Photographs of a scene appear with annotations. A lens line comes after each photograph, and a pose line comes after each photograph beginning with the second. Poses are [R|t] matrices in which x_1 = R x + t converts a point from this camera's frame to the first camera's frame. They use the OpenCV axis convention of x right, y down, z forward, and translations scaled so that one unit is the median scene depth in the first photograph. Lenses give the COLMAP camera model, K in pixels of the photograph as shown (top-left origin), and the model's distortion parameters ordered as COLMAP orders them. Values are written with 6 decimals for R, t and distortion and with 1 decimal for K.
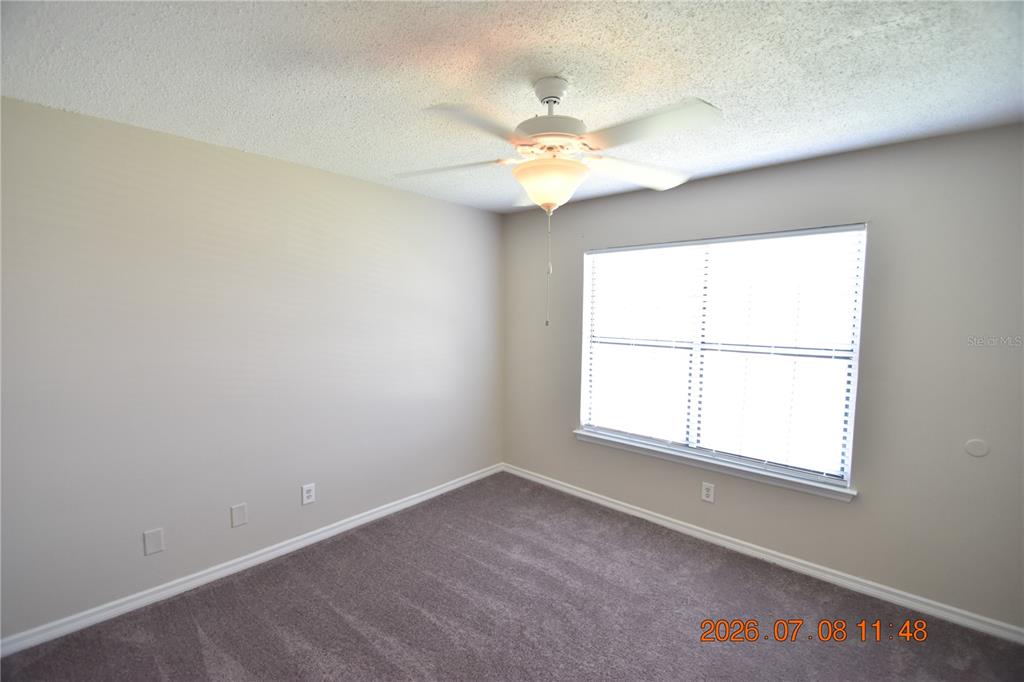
lens RADIAL K [[446.4, 0, 507.7], [0, 446.4, 348.0], [0, 0, 1]] dist [0.011909, -0.015063]
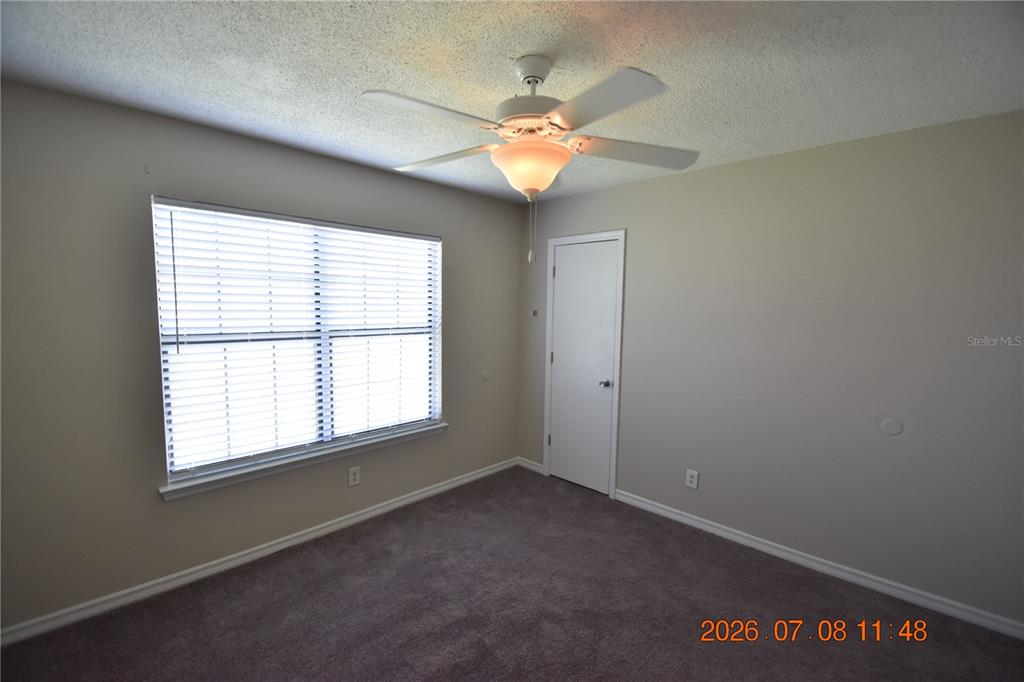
lens RADIAL K [[446.4, 0, 507.7], [0, 446.4, 348.0], [0, 0, 1]] dist [0.011909, -0.015063]
pose [[0.032973, -0.086289, 0.995724, -0.515891], [0.086831, 0.992746, 0.083156, -0.020796], [-0.995677, 0.083718, 0.040226, 0.579899]]
